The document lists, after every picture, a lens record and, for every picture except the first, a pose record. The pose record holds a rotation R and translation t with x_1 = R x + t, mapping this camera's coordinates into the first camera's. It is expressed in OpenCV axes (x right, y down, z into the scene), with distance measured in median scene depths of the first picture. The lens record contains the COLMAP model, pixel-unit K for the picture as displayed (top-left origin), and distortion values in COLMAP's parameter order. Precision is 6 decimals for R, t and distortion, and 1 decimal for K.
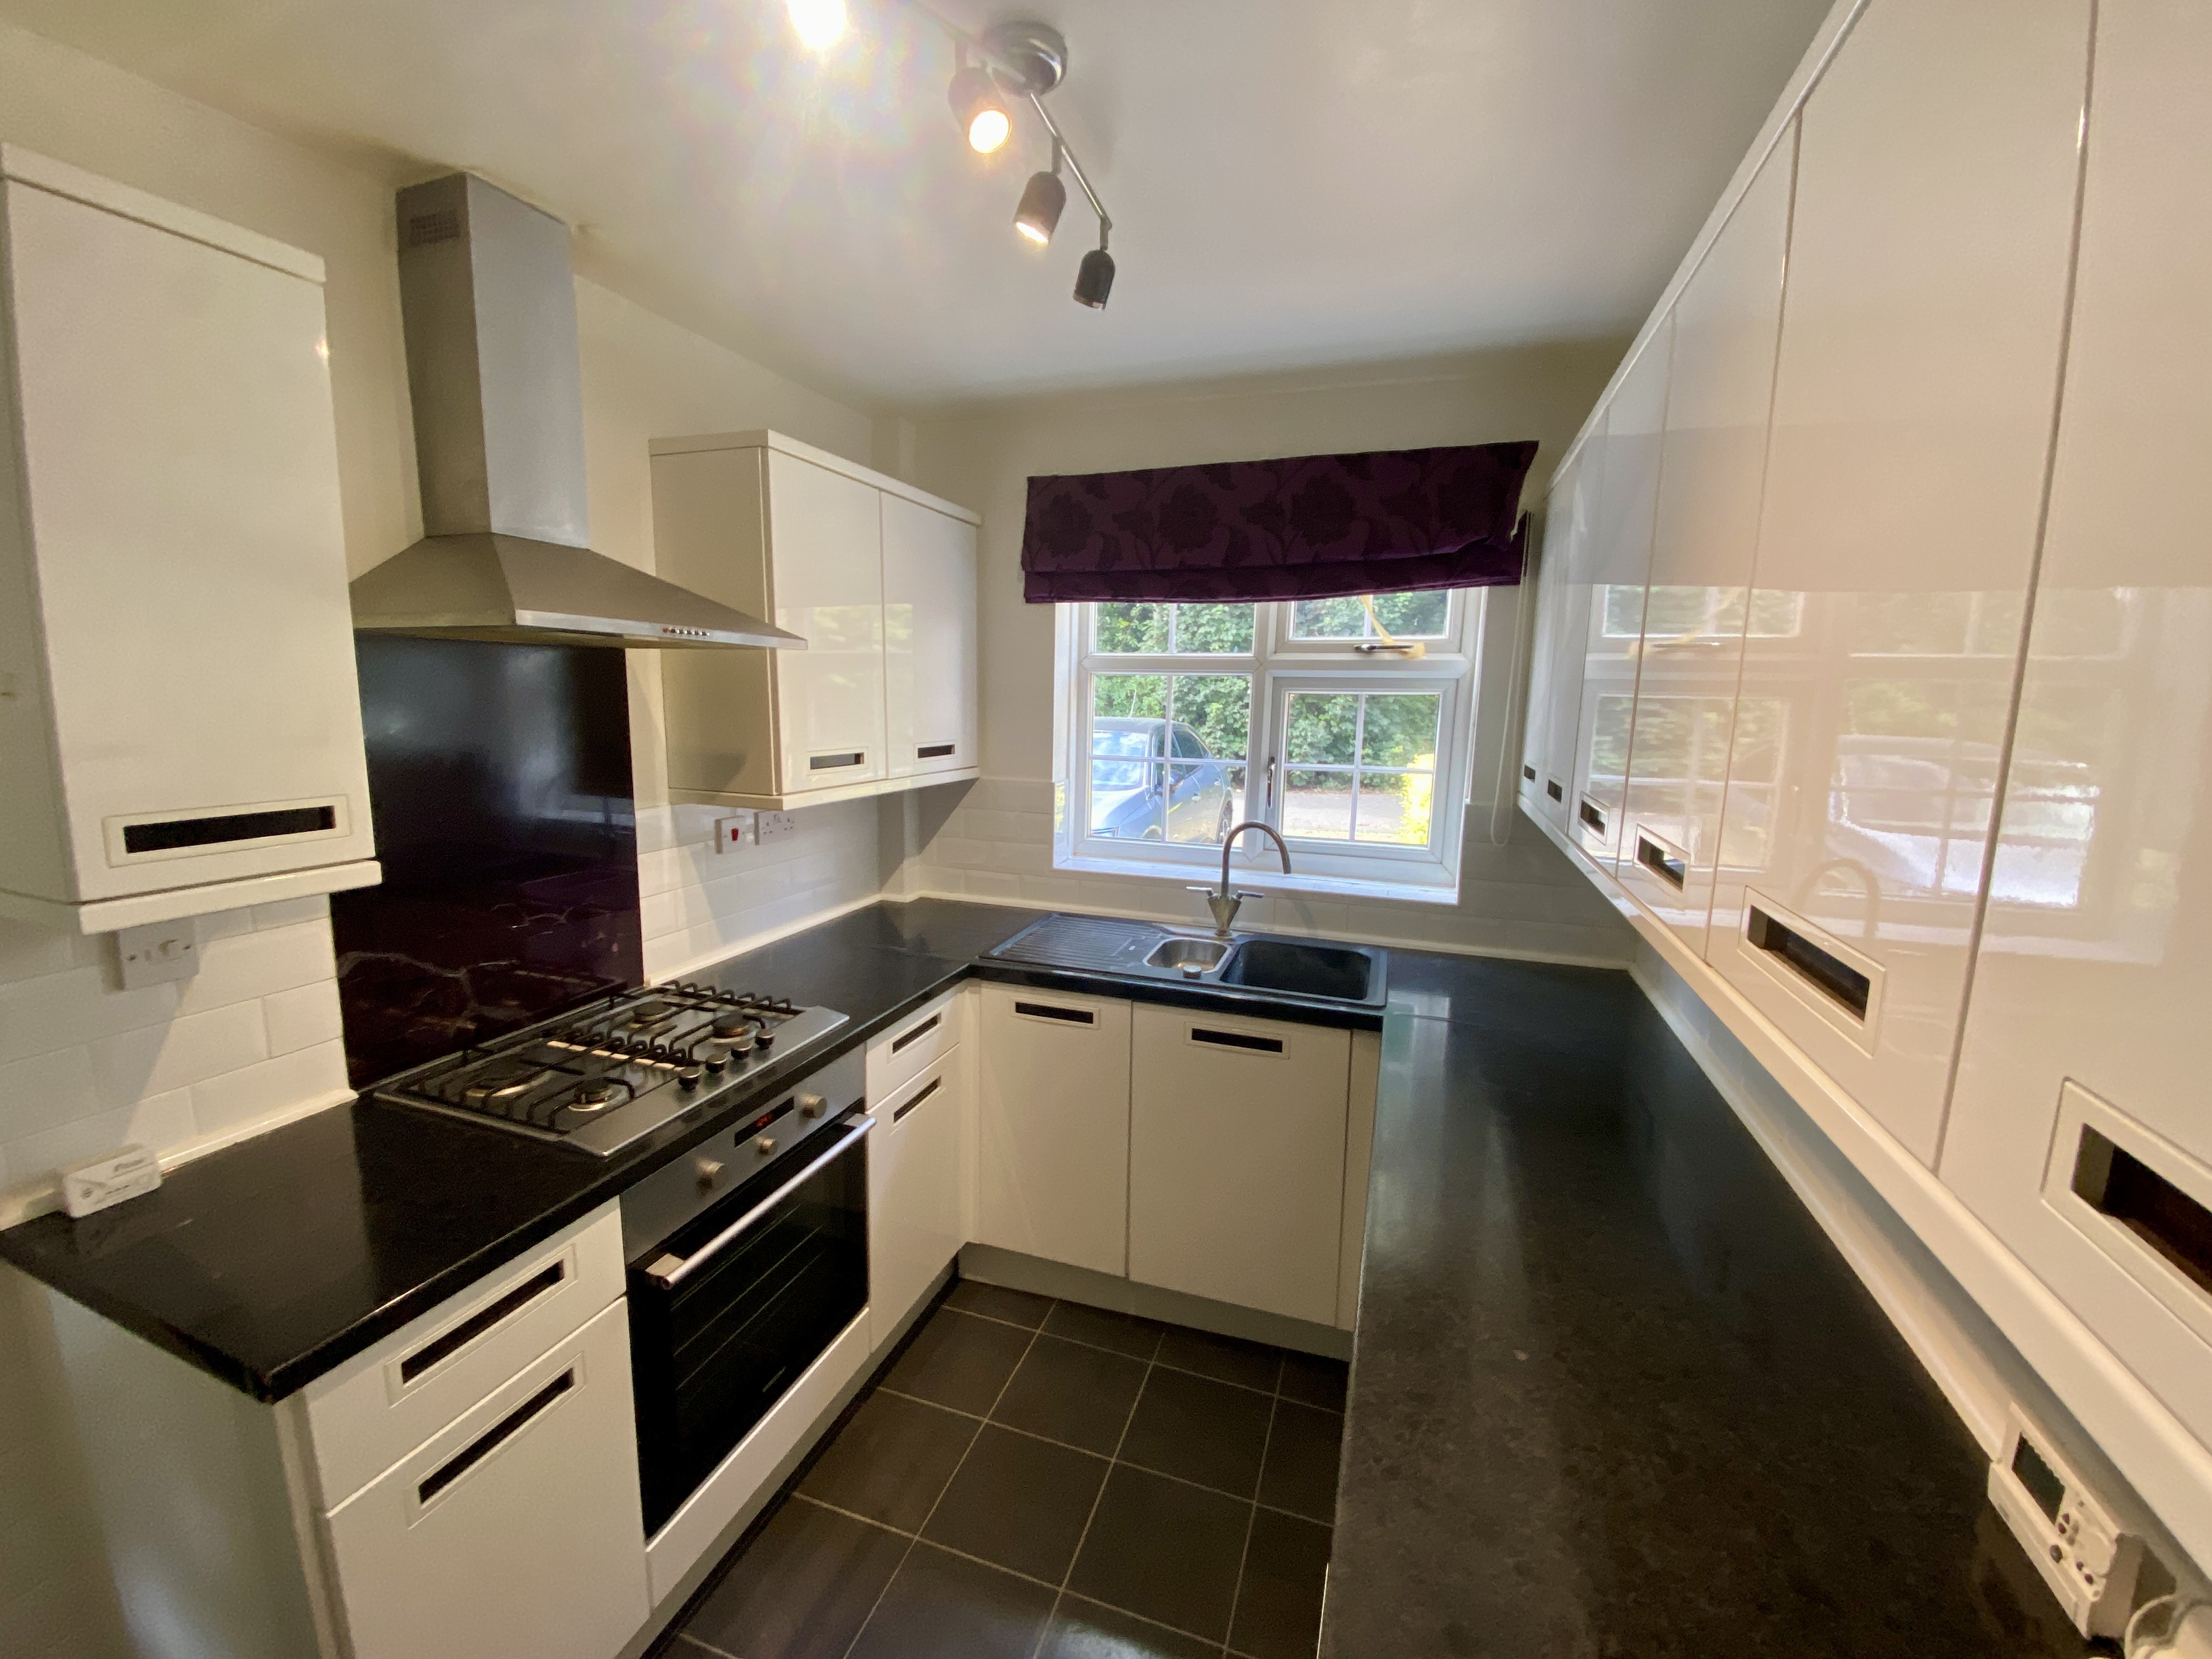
lens RADIAL K [[895.6, 0, 1106.0], [0, 895.6, 829.5], [0, 0, 1]] dist [0.025031, -0.021357]
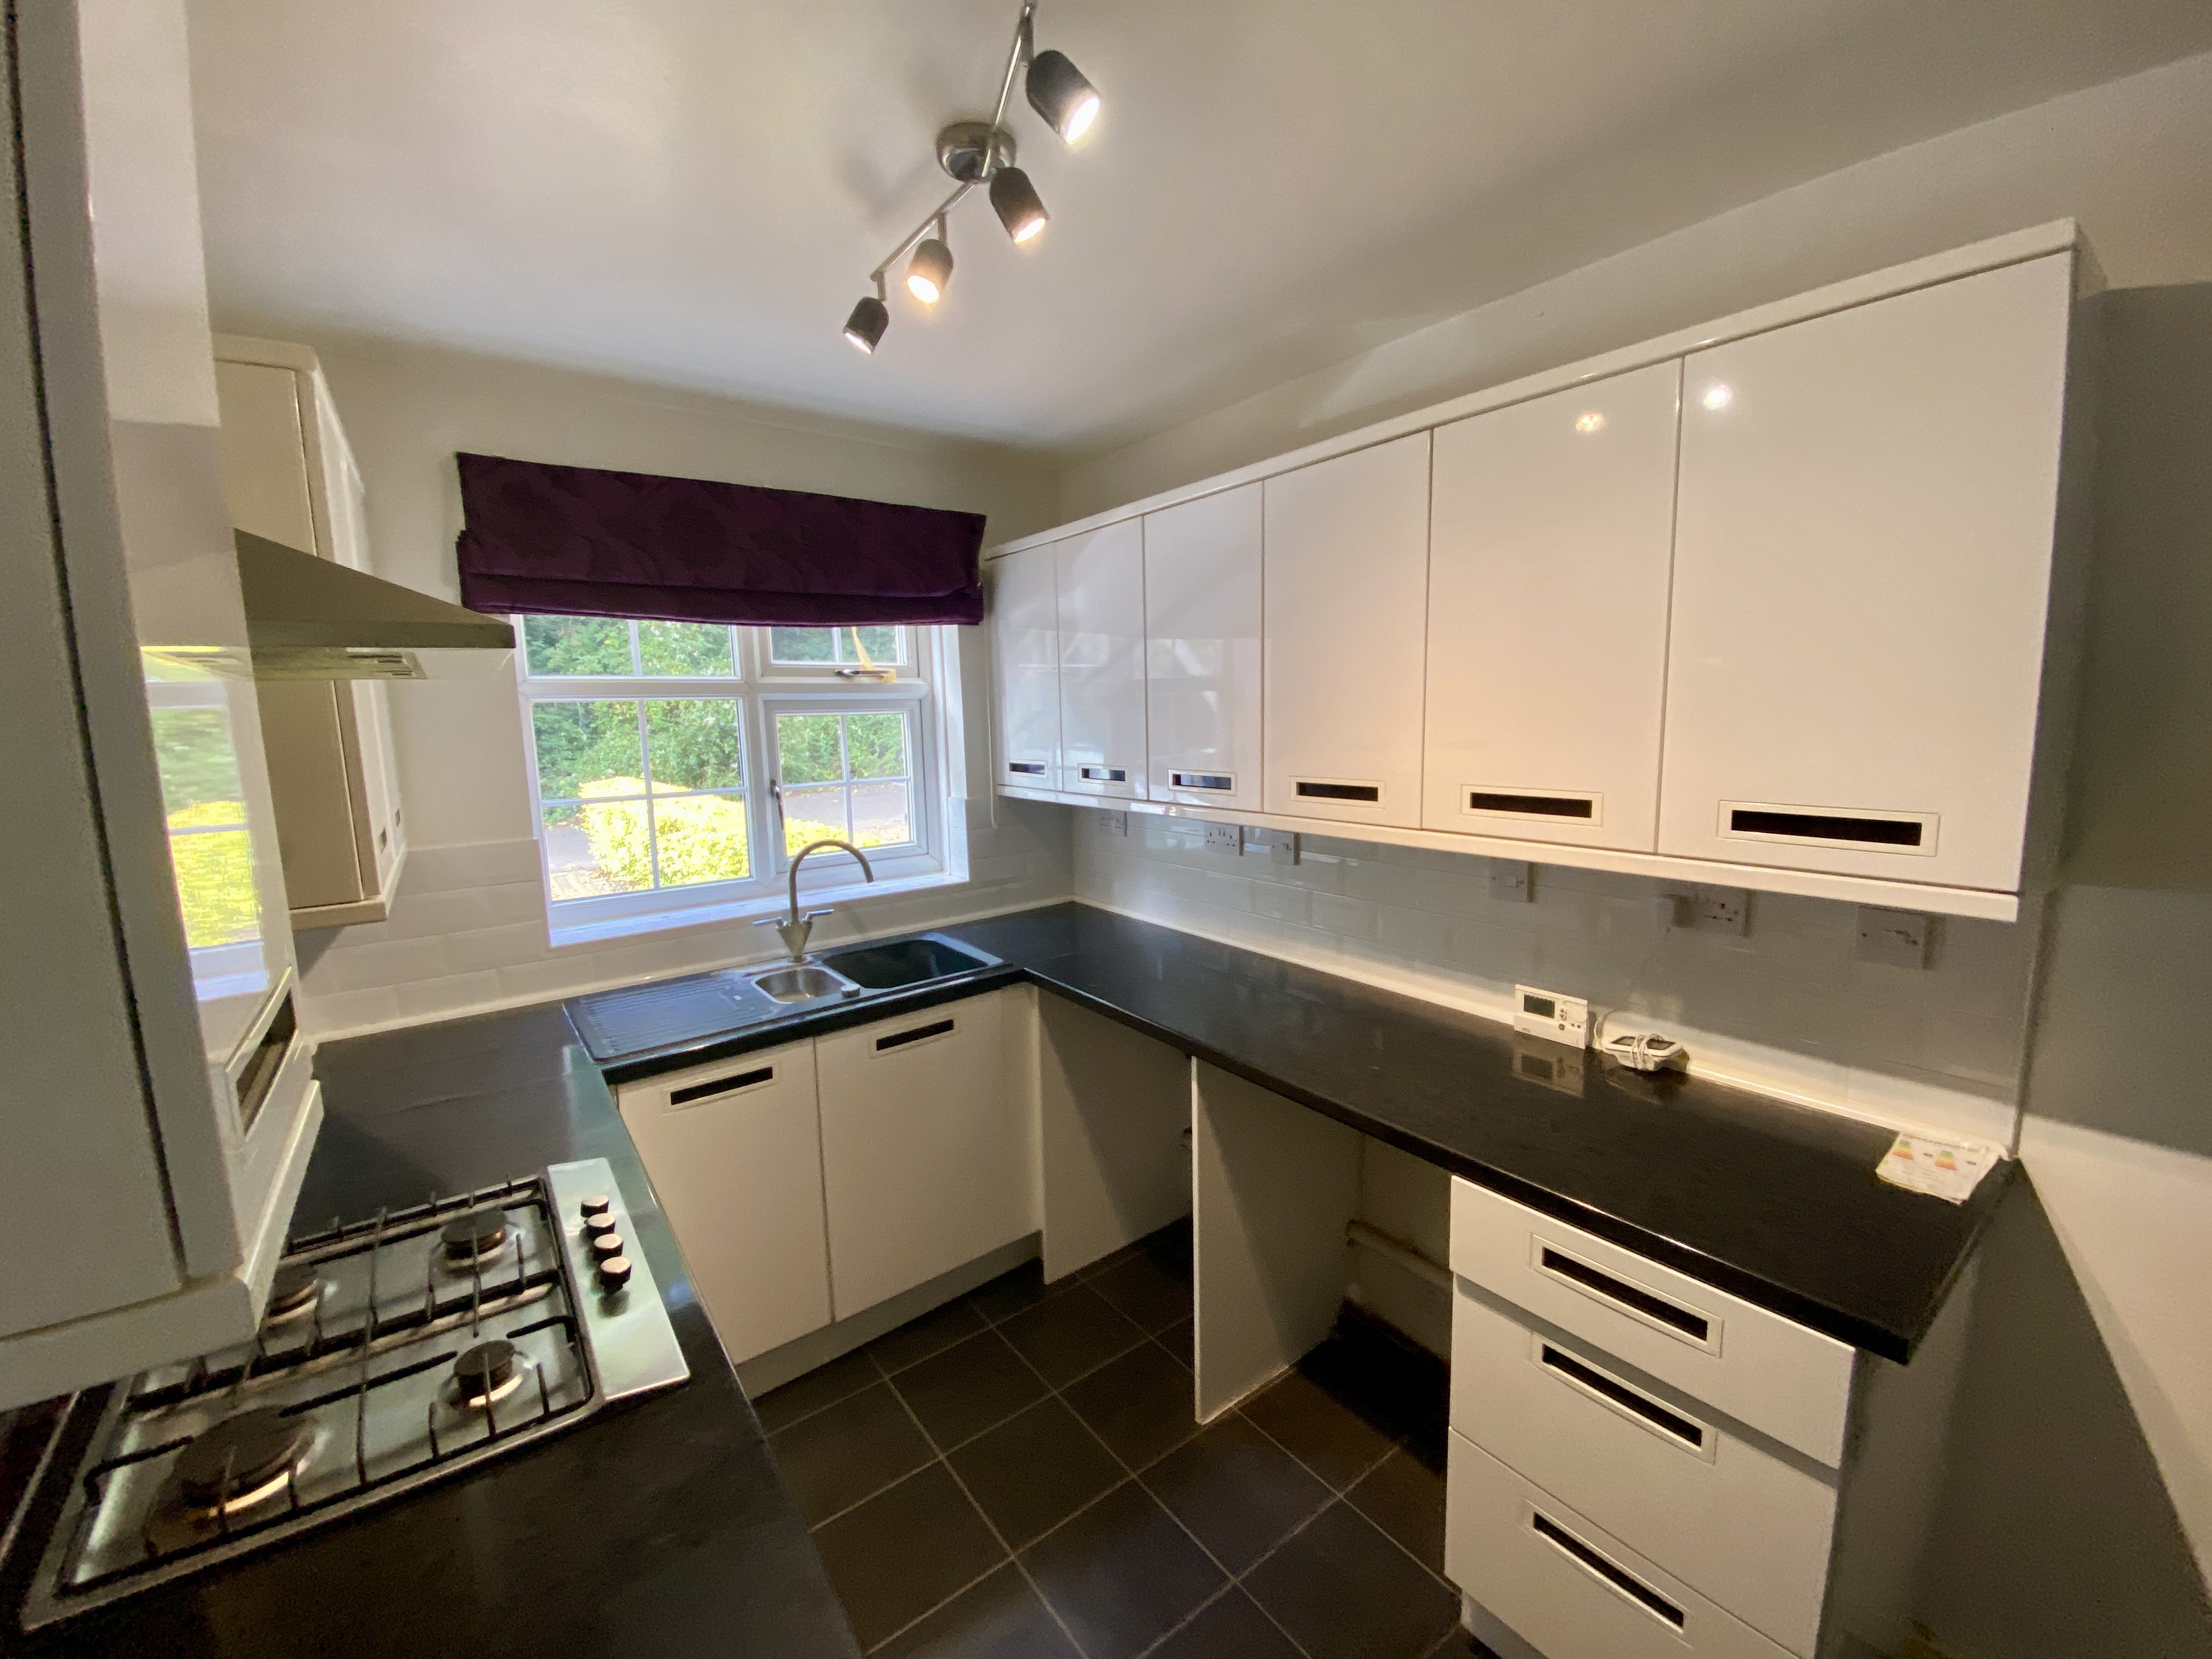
lens RADIAL K [[877.8, 0, 1106.0], [0, 877.8, 829.5], [0, 0, 1]] dist [-0.009161, -0.000190]
pose [[0.553018, -0.144269, 0.820584, -0.482810], [0.162209, 0.984691, 0.063803, -0.033388], [-0.817227, 0.097822, 0.567954, 0.165911]]
